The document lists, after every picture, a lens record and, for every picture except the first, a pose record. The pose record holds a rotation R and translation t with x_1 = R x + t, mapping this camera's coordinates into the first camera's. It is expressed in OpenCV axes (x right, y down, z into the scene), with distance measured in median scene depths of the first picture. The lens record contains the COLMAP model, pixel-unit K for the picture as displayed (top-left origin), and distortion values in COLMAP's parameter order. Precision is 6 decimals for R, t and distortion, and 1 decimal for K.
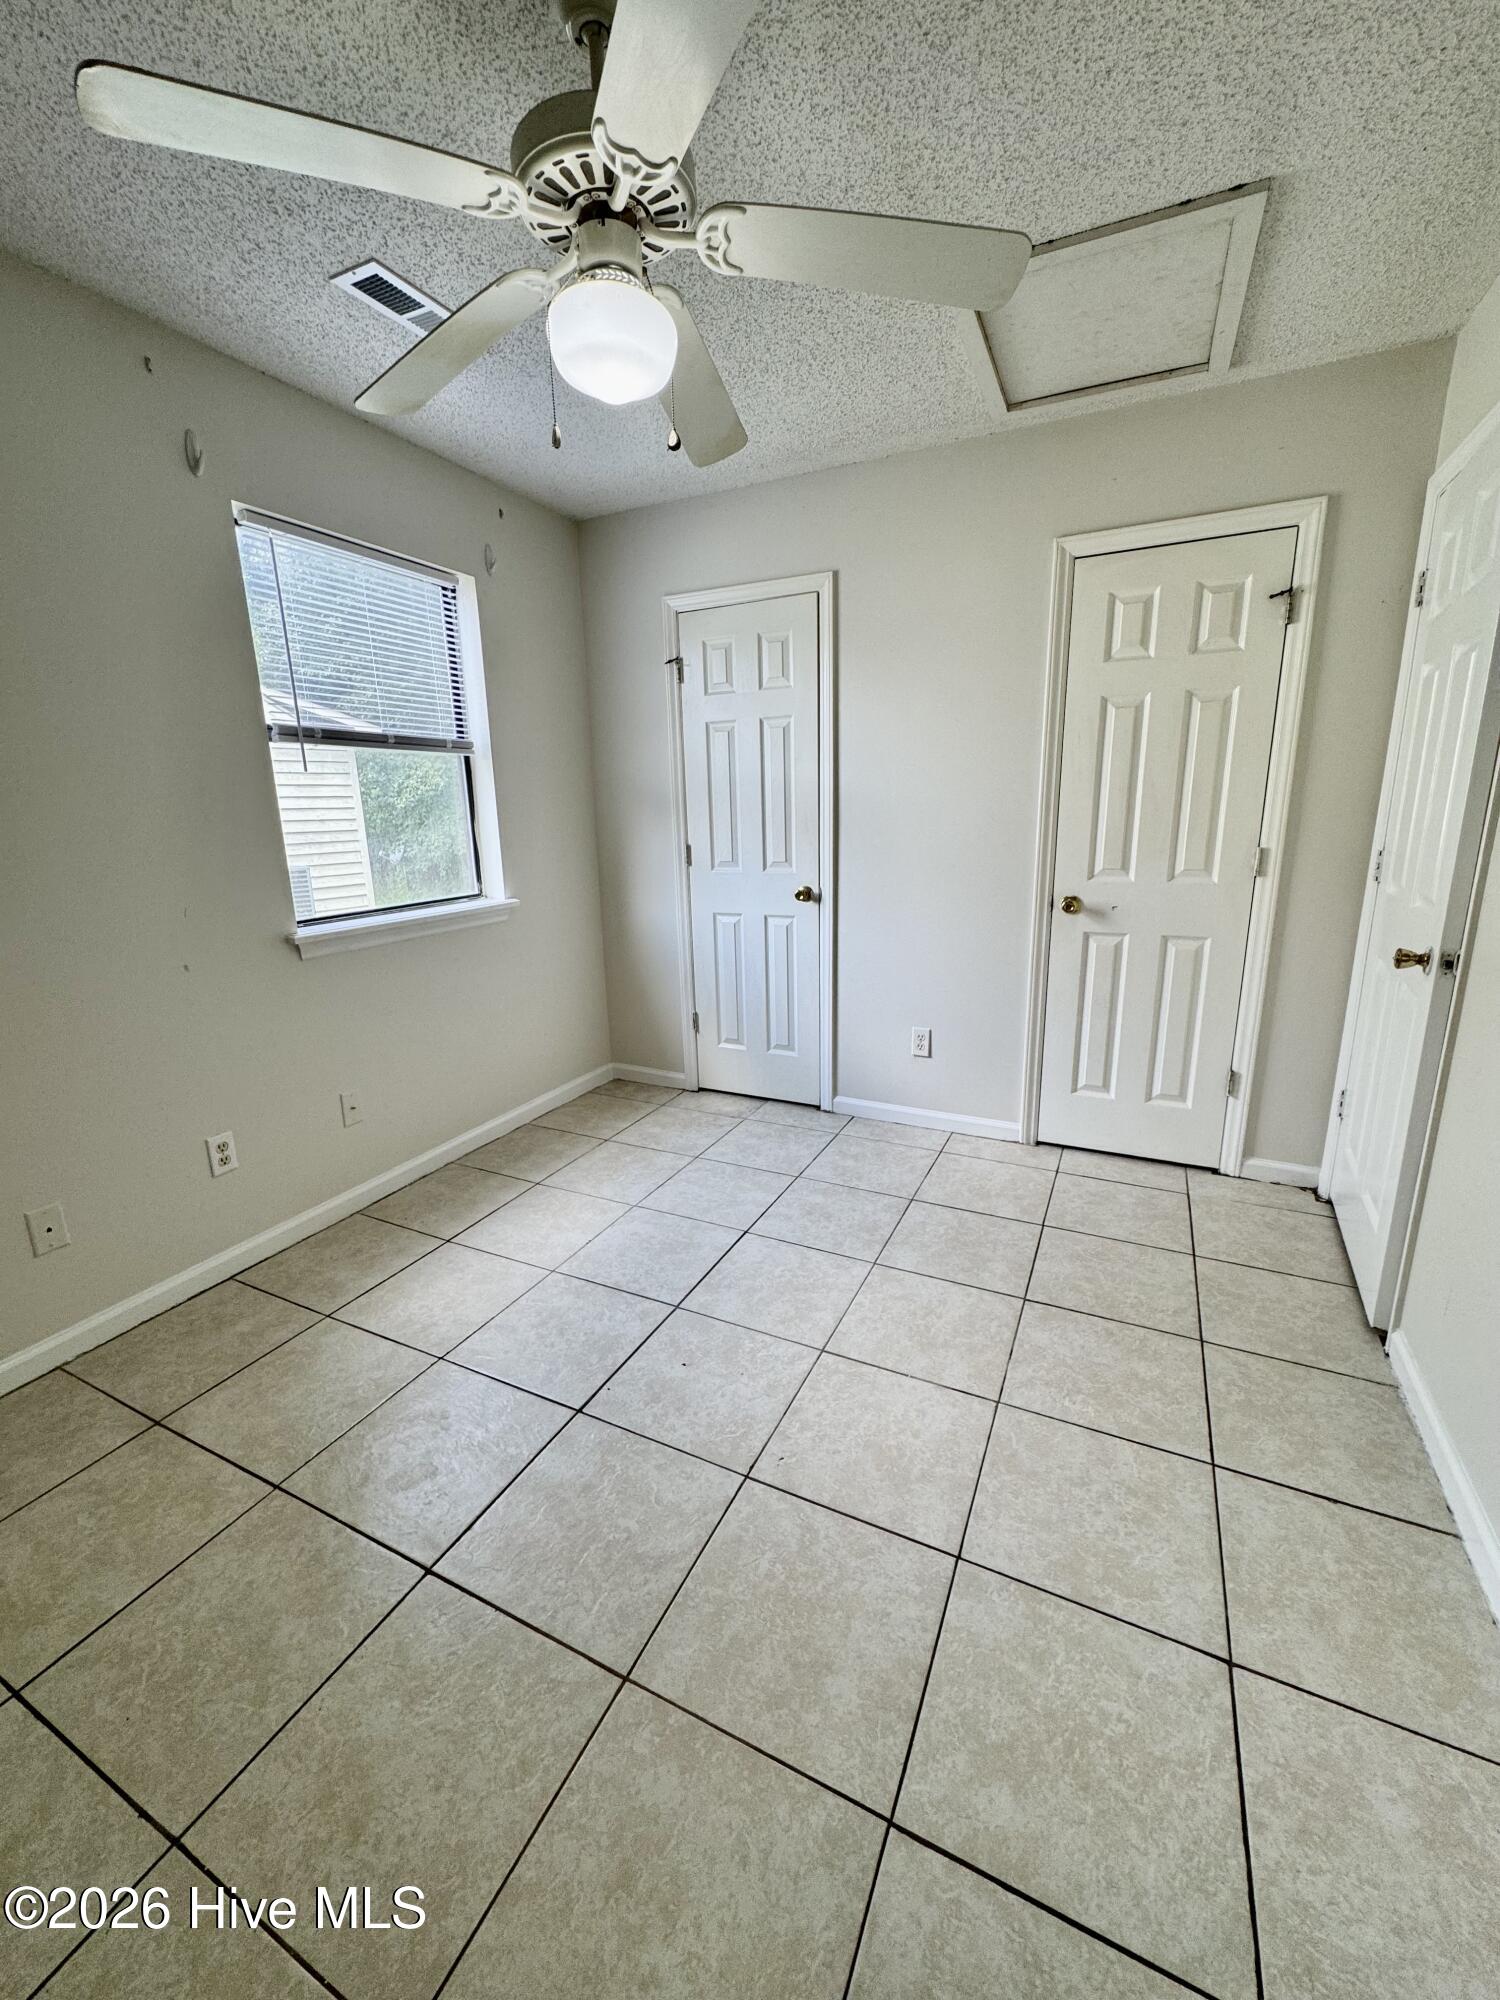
lens RADIAL K [[795.5, 0, 756.0], [0, 795.5, 998.2], [0, 0, 1]] dist [-0.002468, 0.000708]
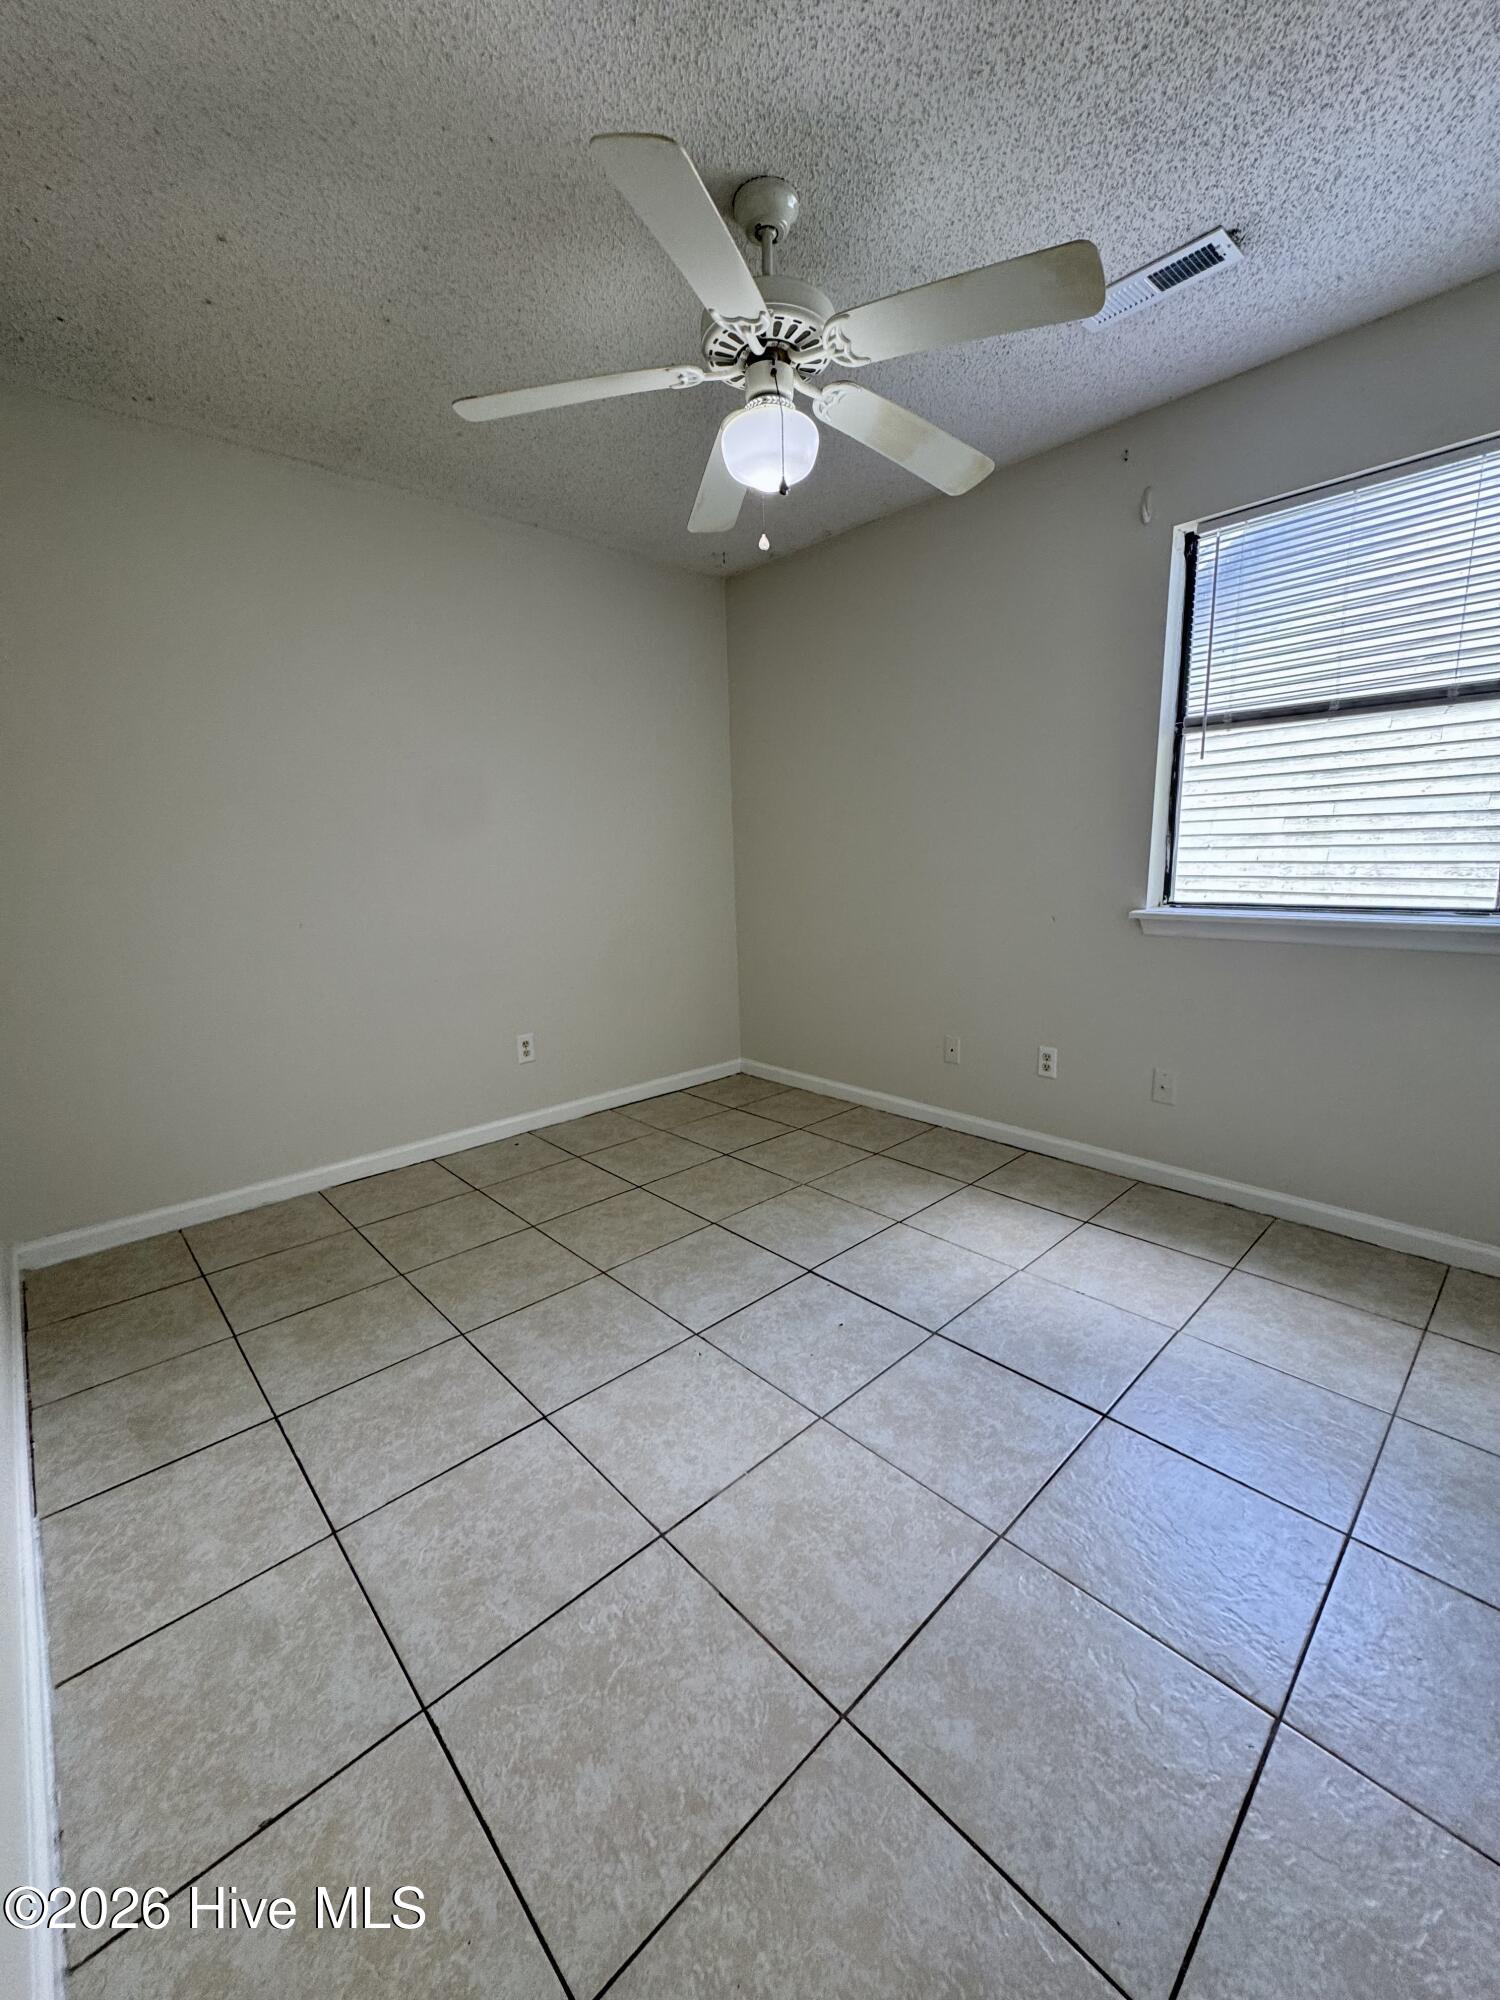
lens RADIAL K [[795.5, 0, 749.9], [0, 795.5, 998.2], [0, 0, 1]] dist [-0.002468, 0.000708]
pose [[-0.358868, 0.199592, -0.911799, 0.818591], [-0.187565, 0.941522, 0.279921, -0.215498], [0.914349, 0.271476, -0.300446, 1.080094]]
